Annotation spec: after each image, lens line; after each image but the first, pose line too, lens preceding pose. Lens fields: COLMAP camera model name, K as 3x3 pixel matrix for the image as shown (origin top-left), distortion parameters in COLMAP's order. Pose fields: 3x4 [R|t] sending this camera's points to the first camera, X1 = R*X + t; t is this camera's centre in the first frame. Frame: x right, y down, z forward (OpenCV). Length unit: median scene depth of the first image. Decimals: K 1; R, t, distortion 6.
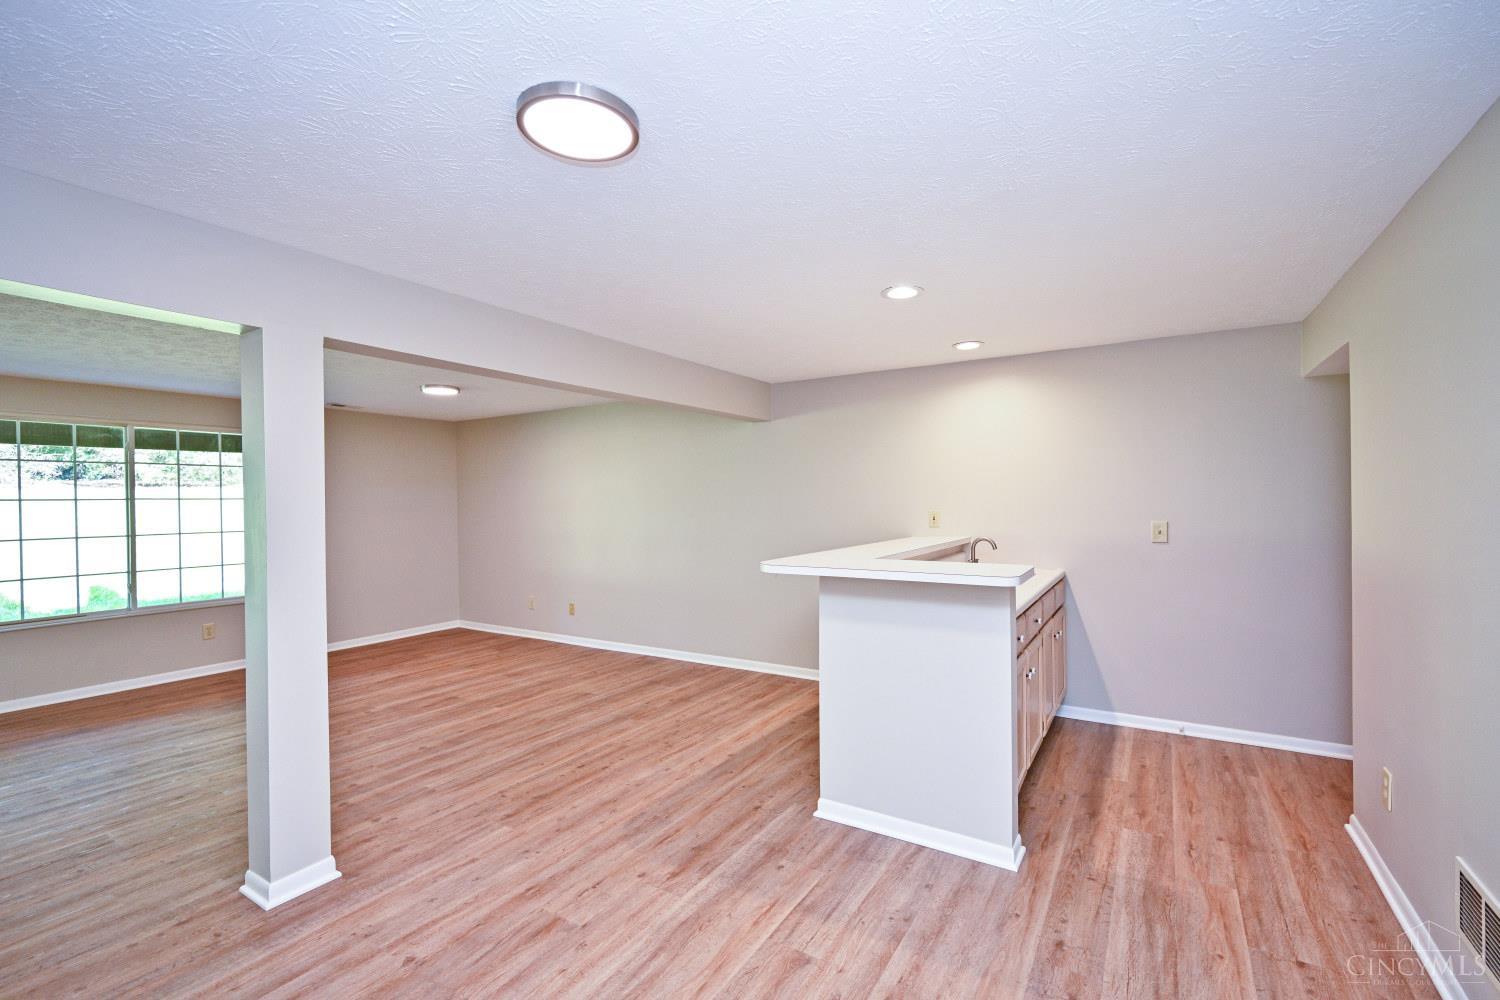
lens RADIAL K [[656.3, 0, 751.0], [0, 656.3, 501.9], [0, 0, 1]] dist [0.000497, -0.000146]
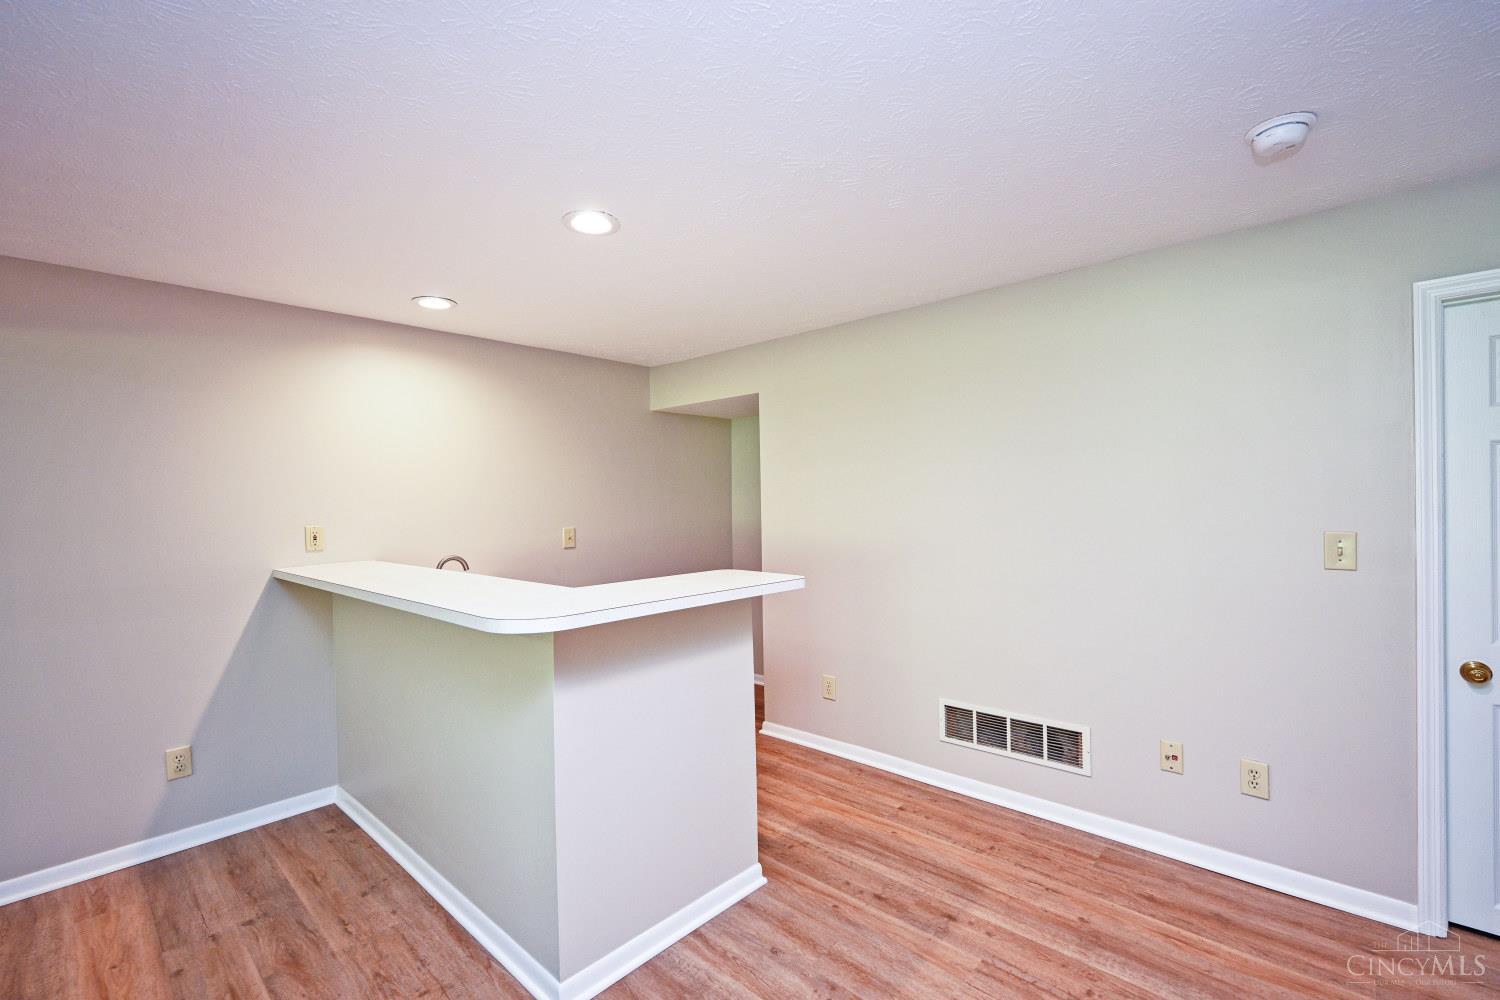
lens RADIAL K [[656.3, 0, 751.0], [0, 656.3, 501.9], [0, 0, 1]] dist [0.000497, -0.000146]
pose [[0.191225, 0.008519, 0.981509, -0.586807], [0.025823, 0.999573, -0.013707, 0.017938], [-0.981206, 0.027966, 0.190923, 0.874777]]
